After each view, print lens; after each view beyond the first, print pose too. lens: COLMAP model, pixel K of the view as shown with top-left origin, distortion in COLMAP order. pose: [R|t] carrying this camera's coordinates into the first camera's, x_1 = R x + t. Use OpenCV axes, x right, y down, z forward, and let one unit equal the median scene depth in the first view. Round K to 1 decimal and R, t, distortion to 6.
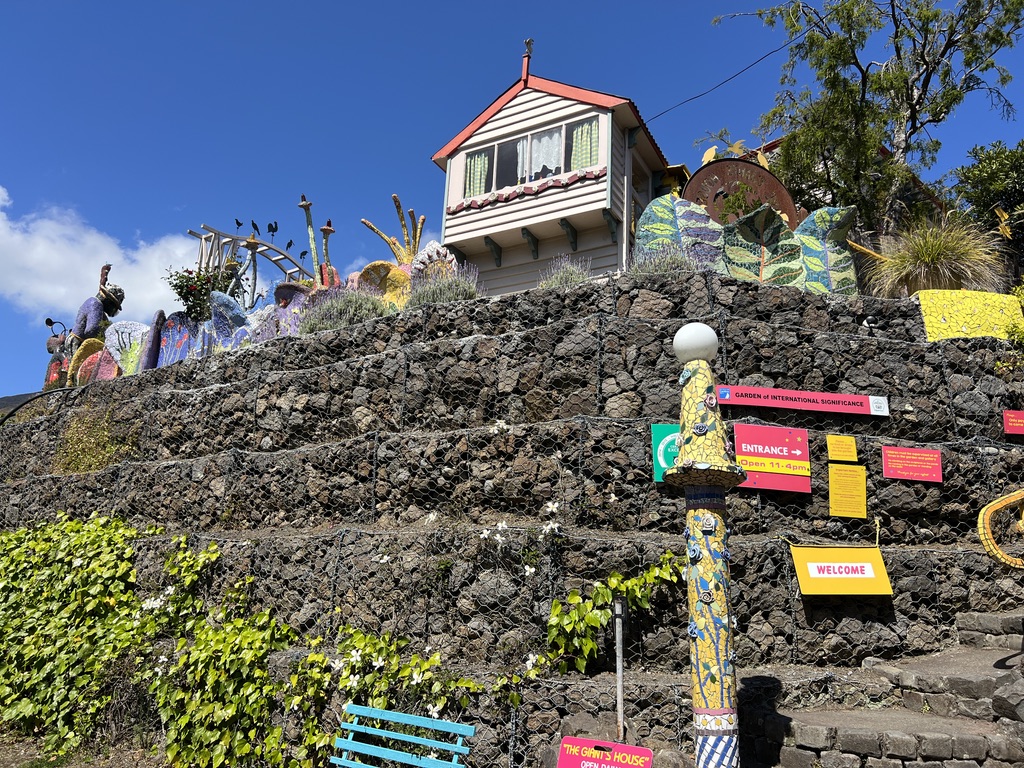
lens RADIAL K [[770.2, 0, 506.8], [0, 770.2, 382.1], [0, 0, 1]] dist [0.068017, -0.081937]
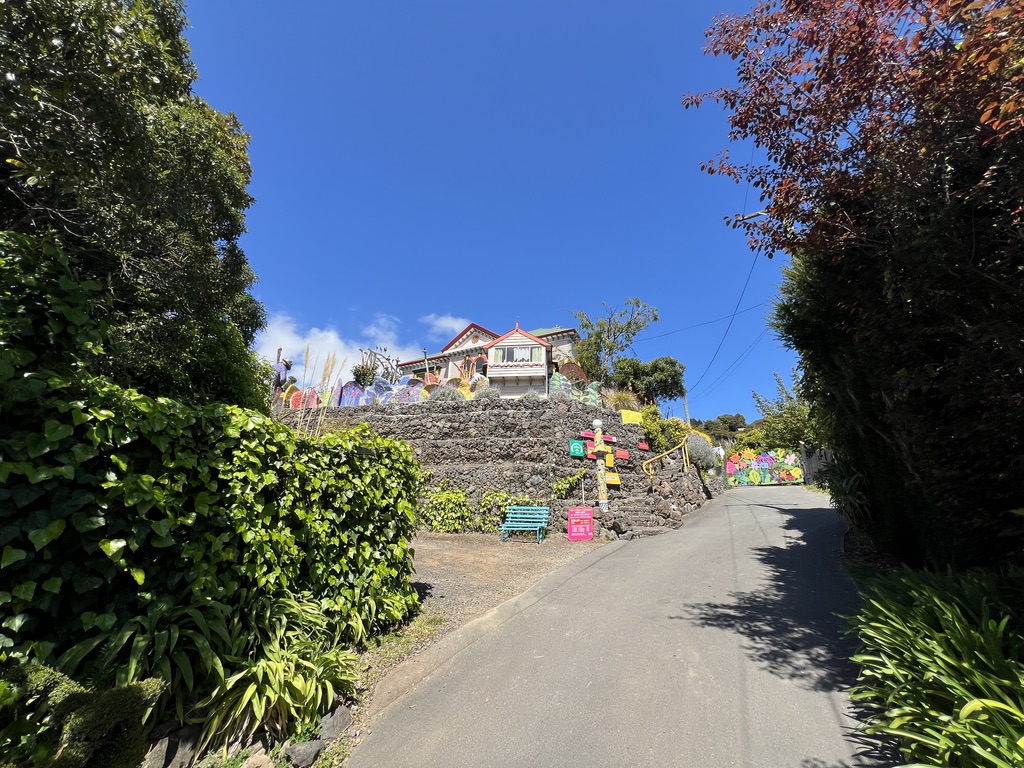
lens RADIAL K [[411.9, 0, 512.0], [0, 411.9, 384.0], [0, 0, 1]] dist [-0.000333, 0.000202]
pose [[0.926161, 0.116056, 0.358827, -0.704993], [-0.089805, 0.991971, -0.089041, -0.013775], [-0.366280, 0.050242, 0.929147, -0.687303]]
